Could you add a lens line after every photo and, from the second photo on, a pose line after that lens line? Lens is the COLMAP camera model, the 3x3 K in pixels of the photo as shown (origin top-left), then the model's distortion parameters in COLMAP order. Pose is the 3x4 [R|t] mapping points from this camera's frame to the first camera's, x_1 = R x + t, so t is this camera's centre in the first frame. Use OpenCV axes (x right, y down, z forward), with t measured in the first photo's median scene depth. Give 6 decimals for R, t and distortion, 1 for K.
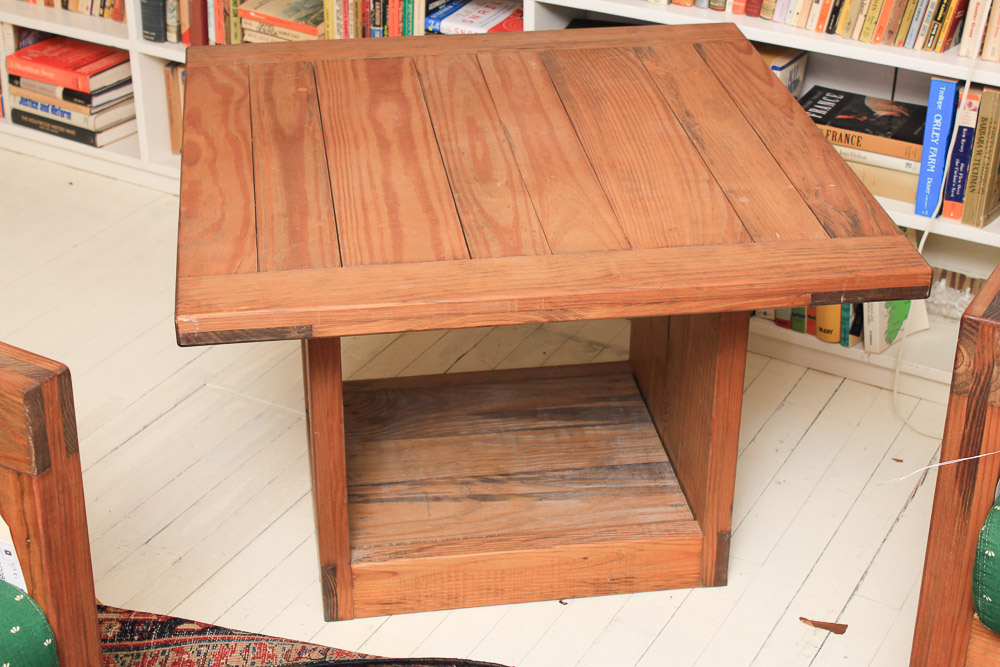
lens RADIAL K [[1740.8, 0, 500.0], [0, 1740.8, 333.5], [0, 0, 1]] dist [0.009674, 0.047437]
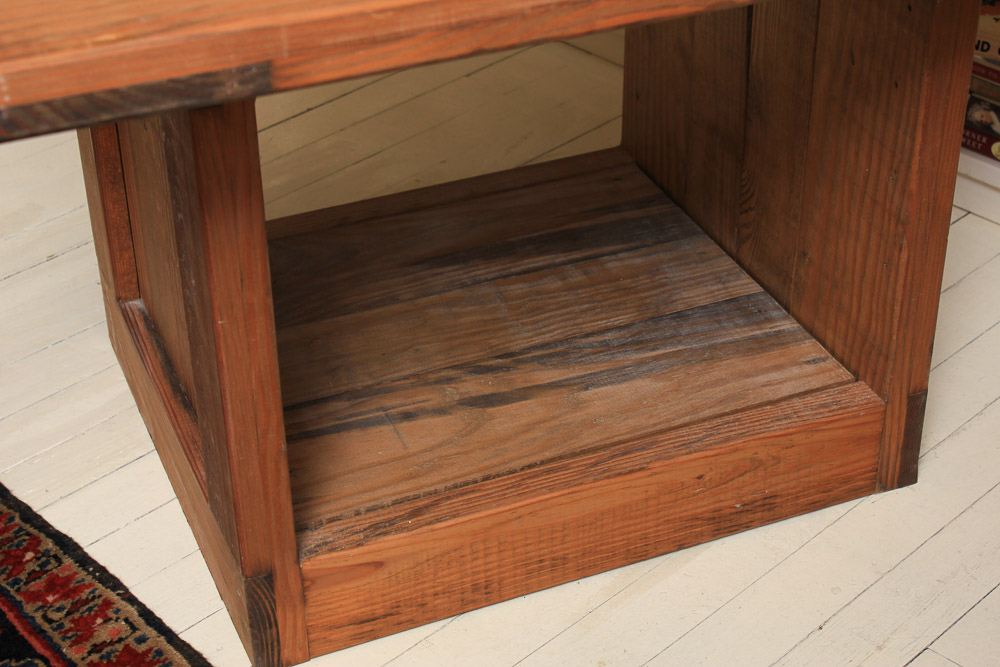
lens RADIAL K [[1850.9, 0, 500.0], [0, 1850.9, 333.5], [0, 0, 1]] dist [0.010588, 0.077439]
pose [[0.968013, -0.150721, 0.200587, -0.123424], [0.137303, 0.987351, 0.079284, 0.026605], [-0.209999, -0.049207, 0.976463, 0.423550]]
